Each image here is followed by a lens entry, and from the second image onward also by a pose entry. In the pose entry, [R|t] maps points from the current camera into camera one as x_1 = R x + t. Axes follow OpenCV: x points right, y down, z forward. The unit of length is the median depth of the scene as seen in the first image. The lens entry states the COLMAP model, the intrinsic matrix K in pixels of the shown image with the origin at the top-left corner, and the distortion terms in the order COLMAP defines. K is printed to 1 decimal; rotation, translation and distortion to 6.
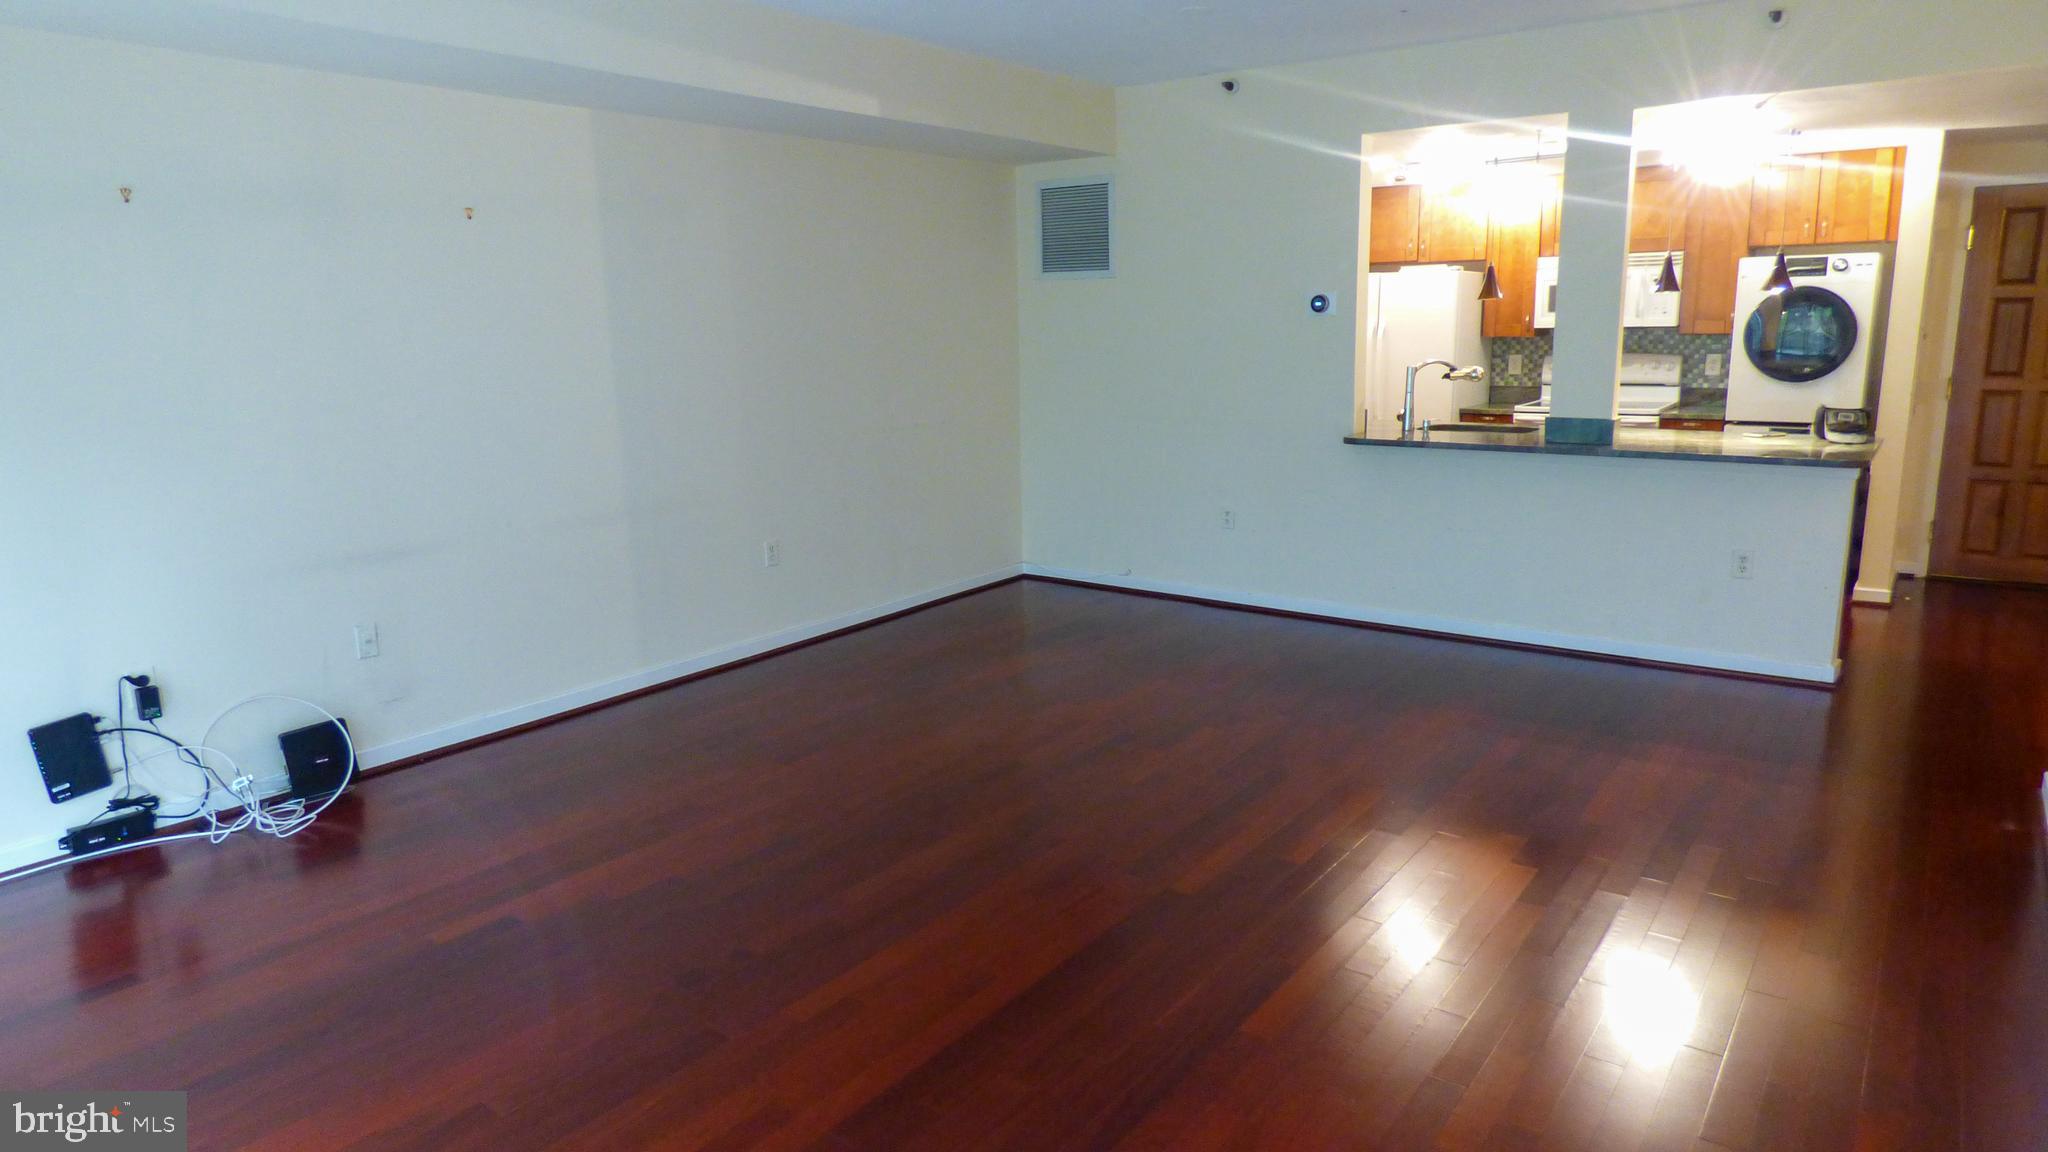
lens RADIAL K [[1222.3, 0, 1030.7], [0, 1222.3, 568.4], [0, 0, 1]] dist [0.000735, 0.000808]
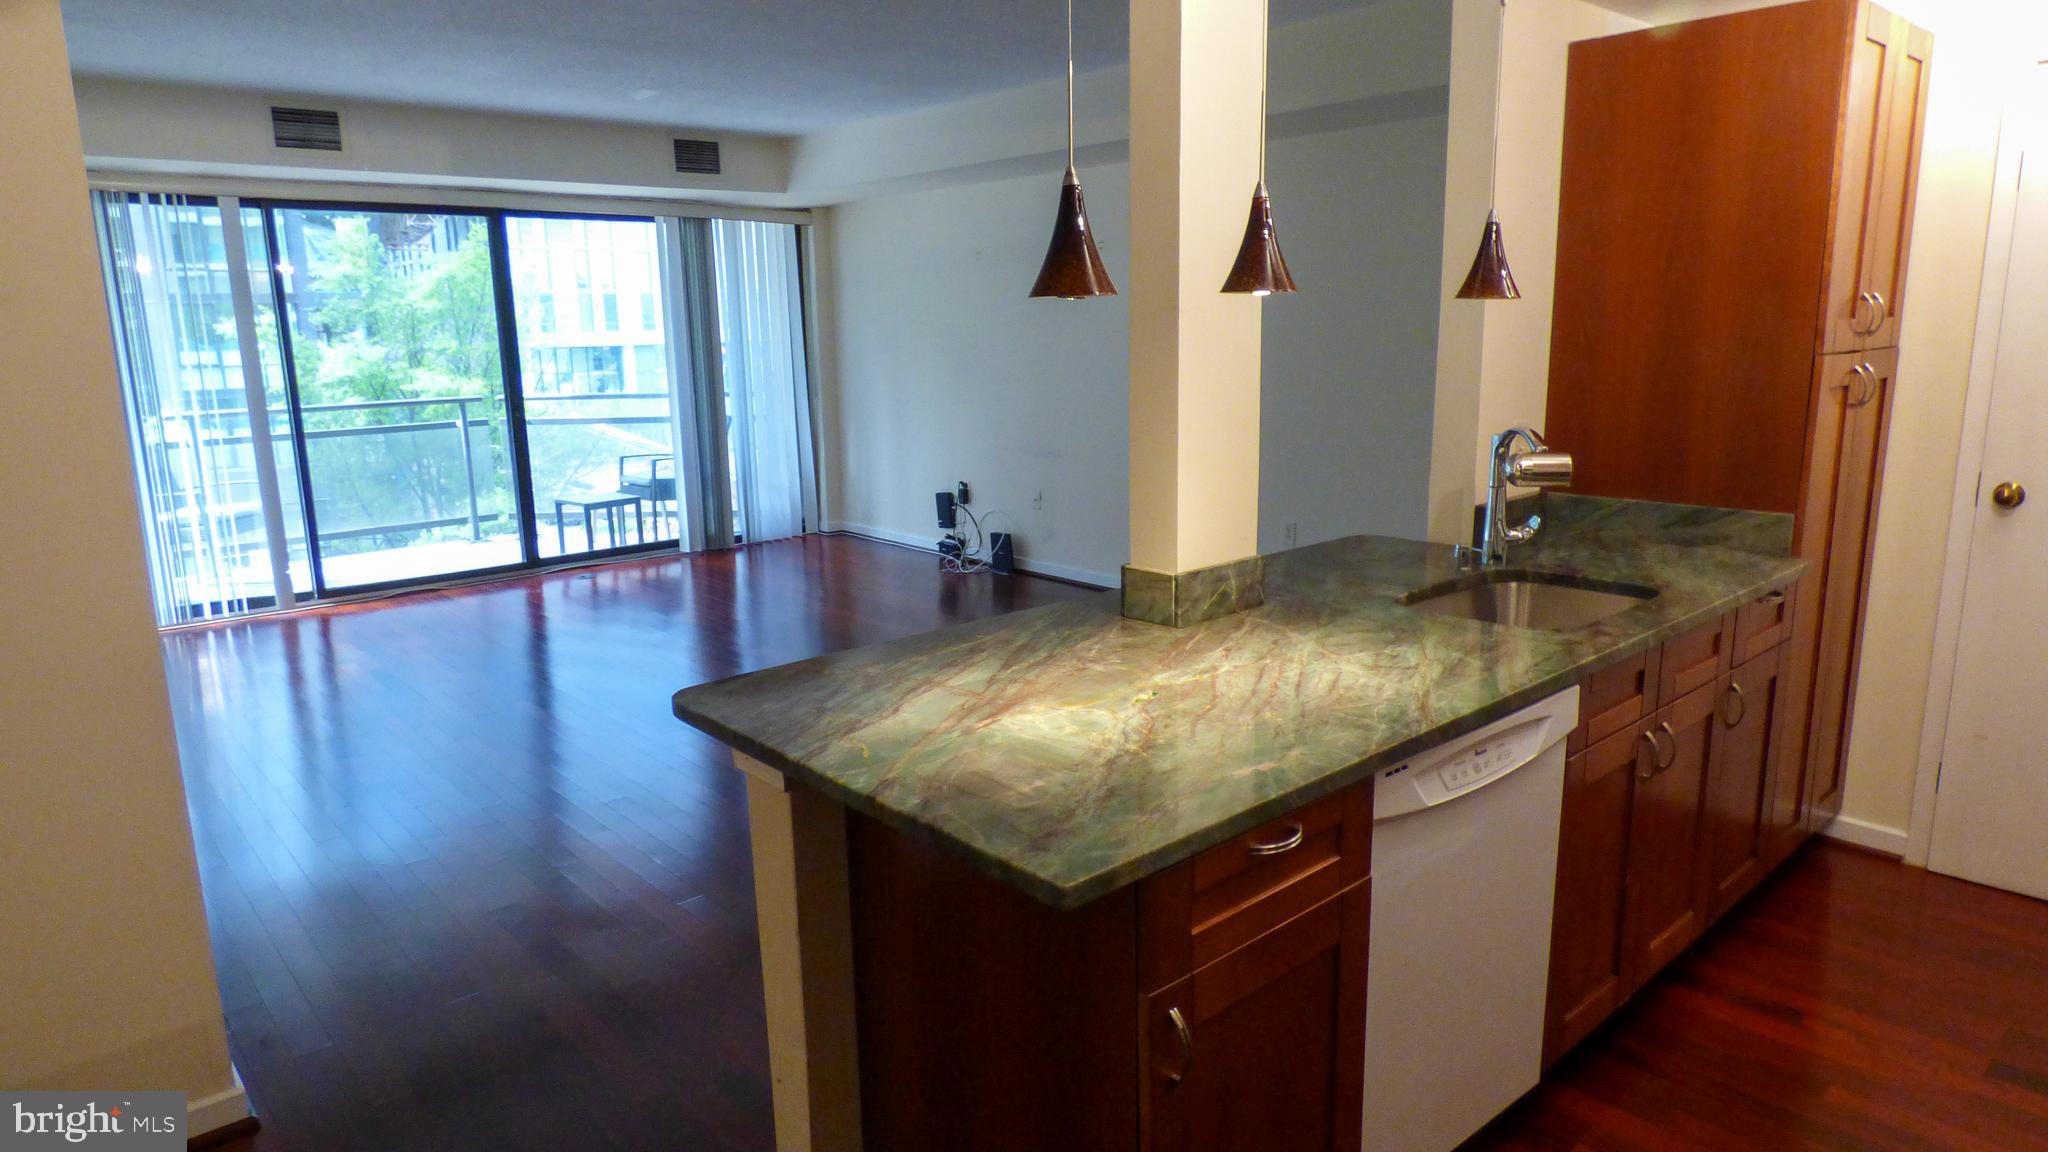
lens RADIAL K [[1222.3, 0, 1030.7], [0, 1222.3, 568.4], [0, 0, 1]] dist [0.000735, 0.000808]
pose [[-0.180390, 0.220153, -0.958641, 0.632672], [-0.167201, 0.953581, 0.250454, -0.154120], [0.969280, 0.205465, -0.135207, 0.687912]]
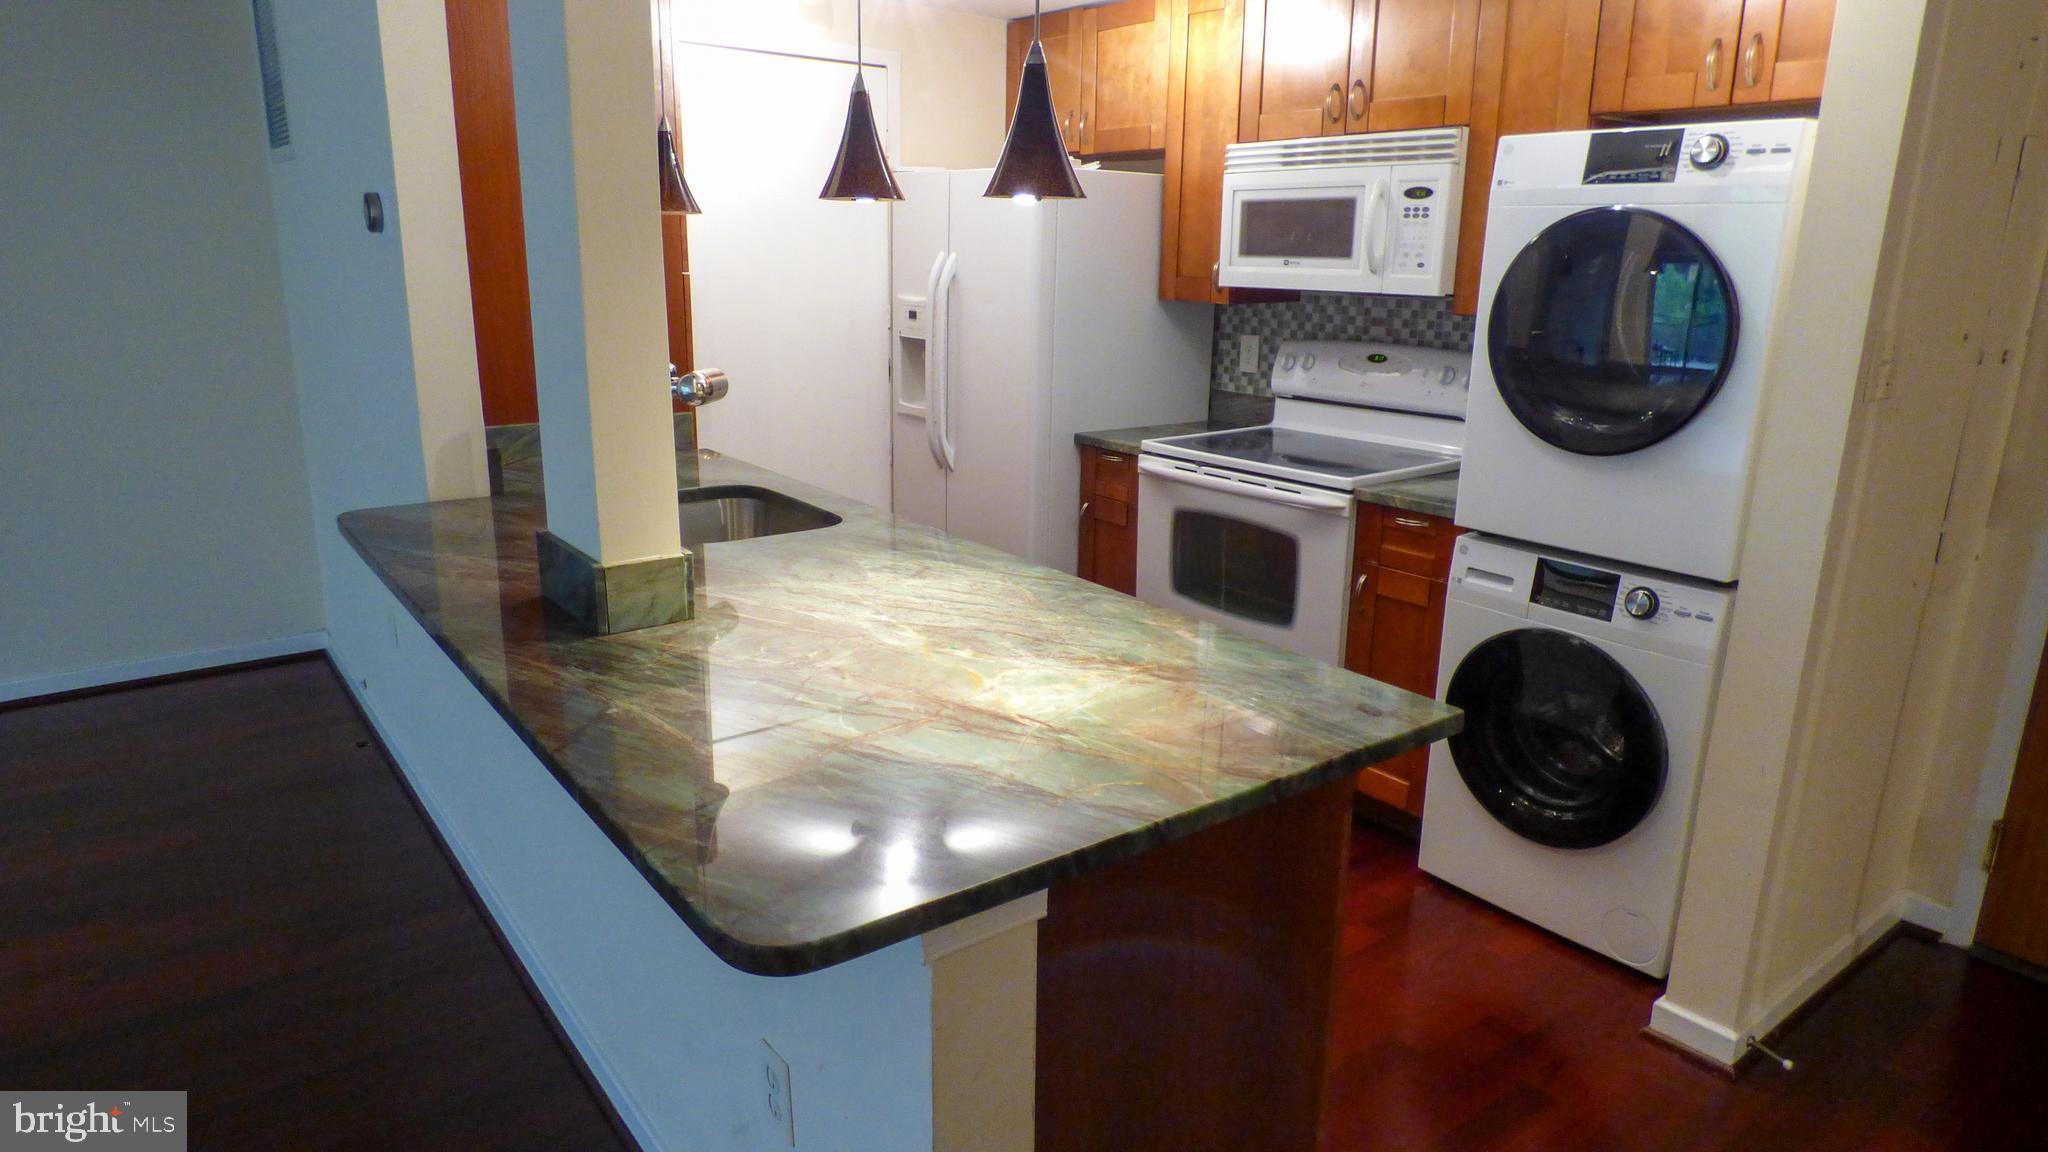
lens RADIAL K [[1222.3, 0, 1030.7], [0, 1222.3, 568.4], [0, 0, 1]] dist [0.000735, 0.000808]
pose [[0.968987, 0.102233, -0.224973, 0.526265], [-0.089433, 0.993777, 0.066398, -0.122708], [0.230361, -0.044219, 0.972100, 0.556031]]
